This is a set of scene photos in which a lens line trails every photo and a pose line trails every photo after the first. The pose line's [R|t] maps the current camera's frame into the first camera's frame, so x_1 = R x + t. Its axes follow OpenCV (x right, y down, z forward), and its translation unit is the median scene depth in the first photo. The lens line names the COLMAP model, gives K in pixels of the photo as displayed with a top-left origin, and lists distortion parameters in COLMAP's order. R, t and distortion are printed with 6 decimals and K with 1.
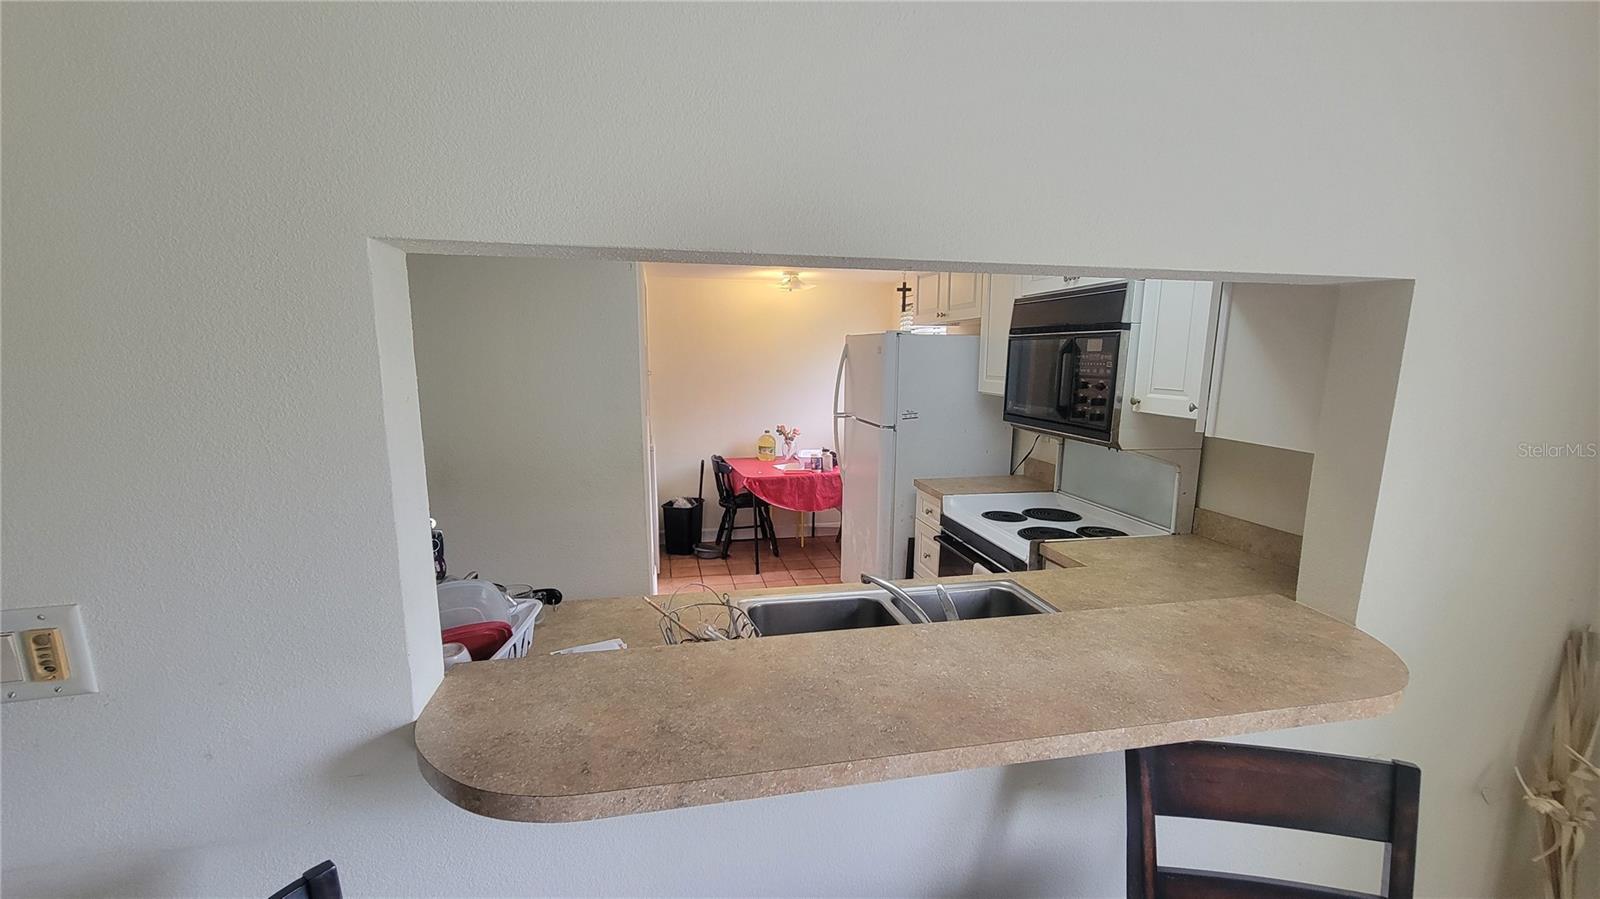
lens RADIAL K [[651.6, 0, 799.0], [0, 651.6, 465.1], [0, 0, 1]] dist [-0.003379, 0.000022]
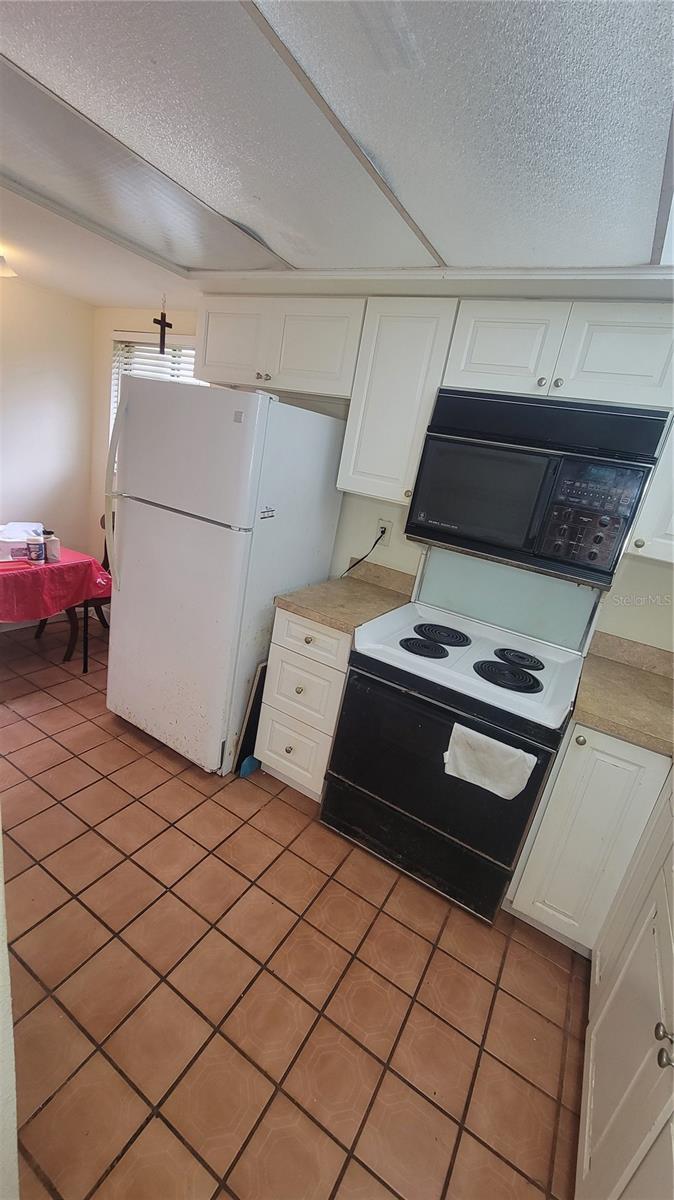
lens RADIAL K [[488.7, 0, 326.4], [0, 488.7, 598.8], [0, 0, 1]] dist [-0.003379, 0.000022]
pose [[0.677414, -0.113838, 0.726740, -0.149869], [-0.039178, 0.980967, 0.190180, -0.064544], [-0.734558, -0.157302, 0.660061, 0.401306]]
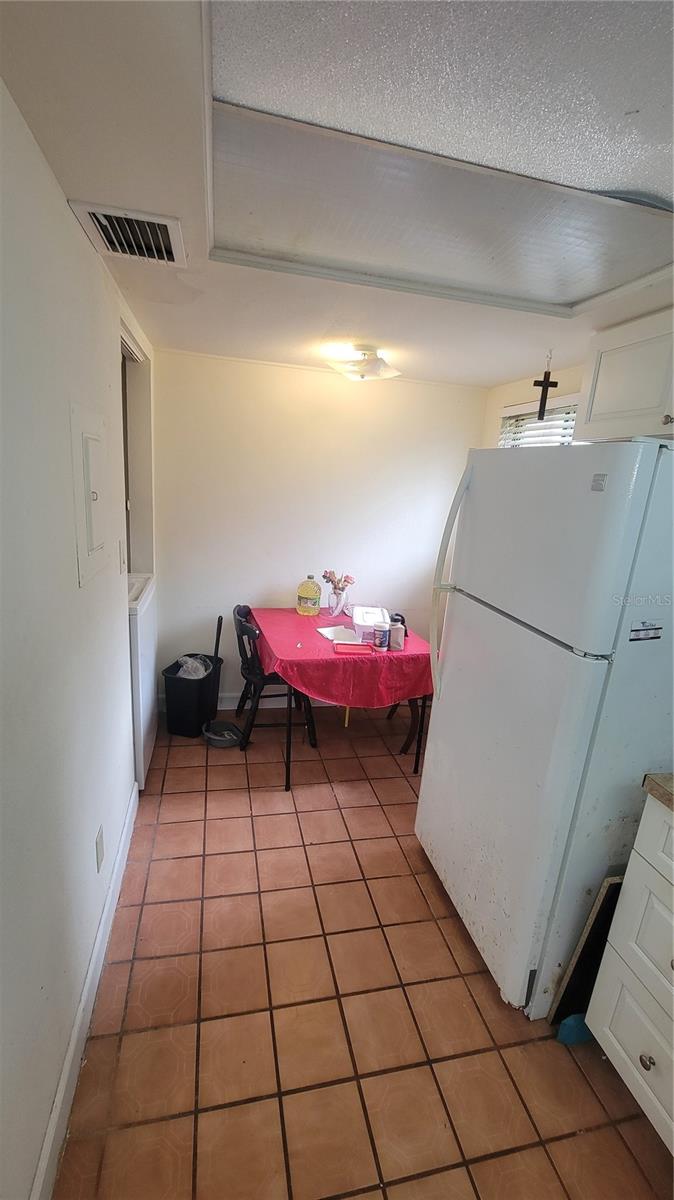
lens RADIAL K [[488.7, 0, 325.5], [0, 488.7, 597.3], [0, 0, 1]] dist [-0.003379, 0.000022]
pose [[0.997919, 0.063078, 0.013406, -0.041800], [-0.063954, 0.994726, 0.080187, -0.082045], [-0.008277, -0.080877, 0.996690, 0.478085]]
